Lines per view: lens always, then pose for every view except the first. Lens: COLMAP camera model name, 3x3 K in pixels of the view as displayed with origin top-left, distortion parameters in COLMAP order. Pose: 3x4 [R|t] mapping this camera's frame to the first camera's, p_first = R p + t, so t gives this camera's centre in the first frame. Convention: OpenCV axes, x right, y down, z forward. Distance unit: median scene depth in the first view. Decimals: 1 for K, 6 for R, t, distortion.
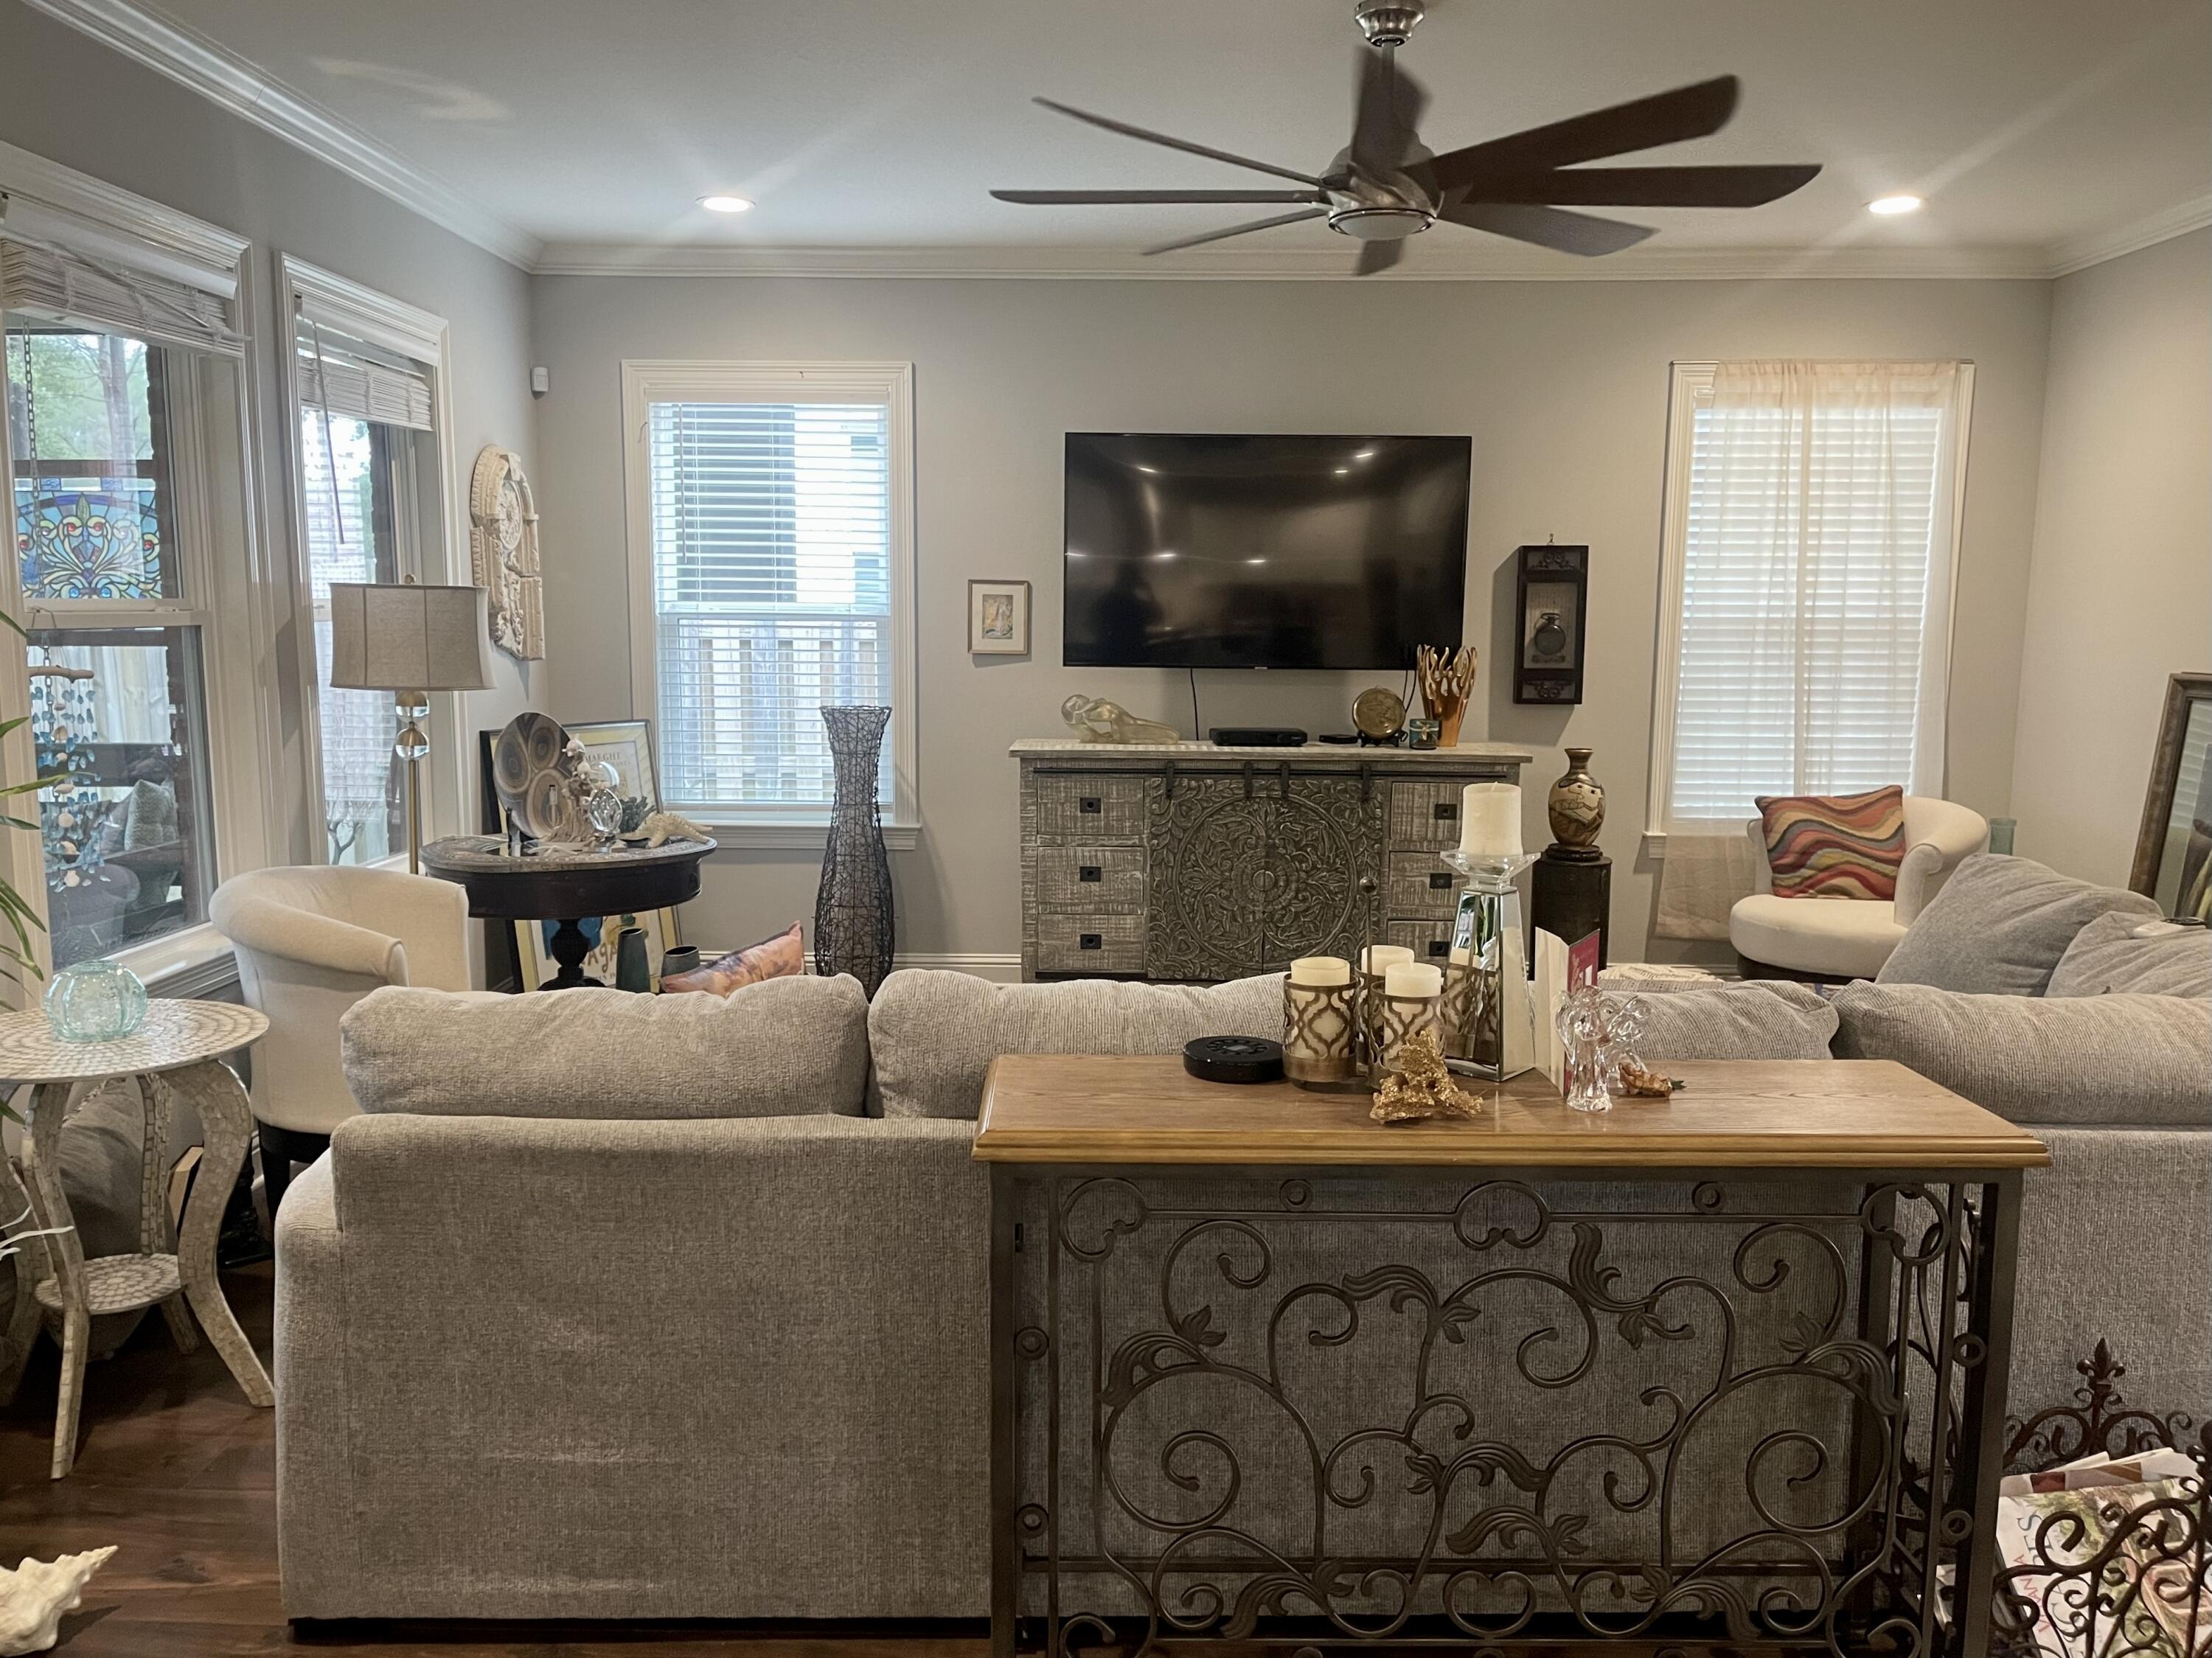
lens RADIAL K [[1679.1, 0, 1108.7], [0, 1679.1, 851.8], [0, 0, 1]] dist [0.004817, 0.002050]
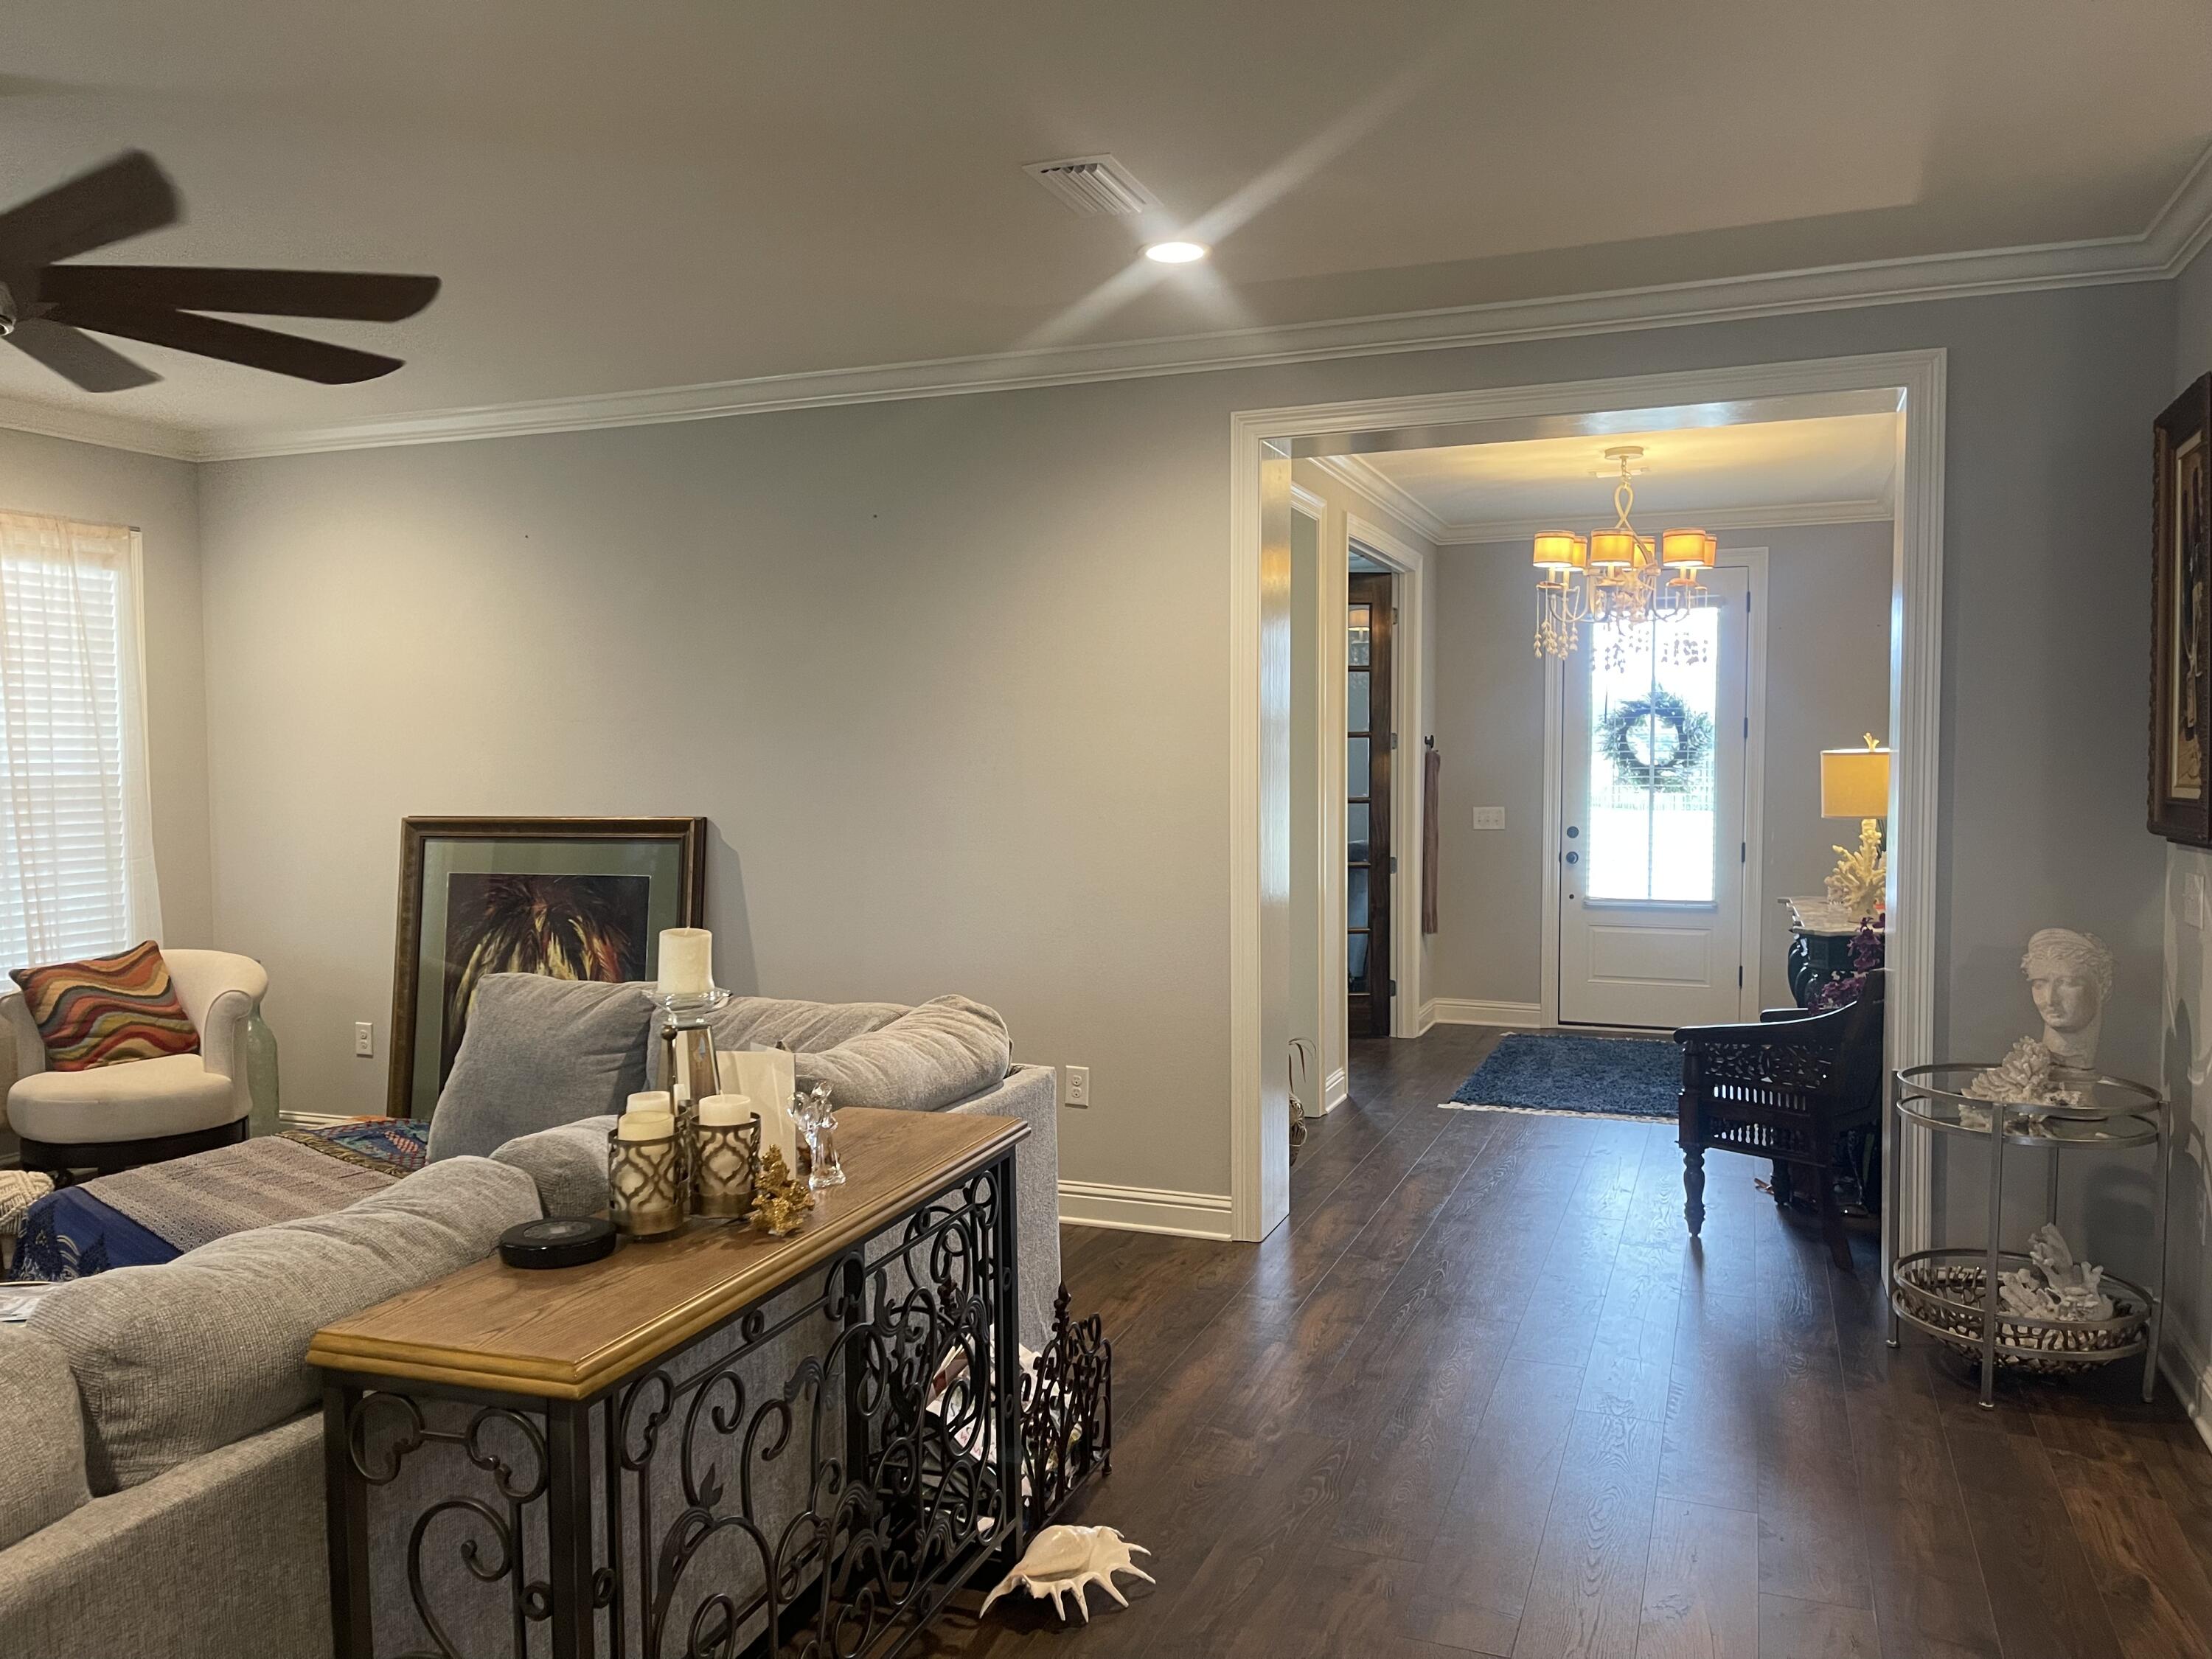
lens RADIAL K [[1645.1, 0, 1106.0], [0, 1645.1, 829.5], [0, 0, 1]] dist [-0.006894, -0.007578]
pose [[0.334610, -0.049311, 0.941066, -0.260188], [0.142776, 0.989754, 0.001097, -0.025255], [-0.931478, 0.133994, 0.338222, 0.132308]]
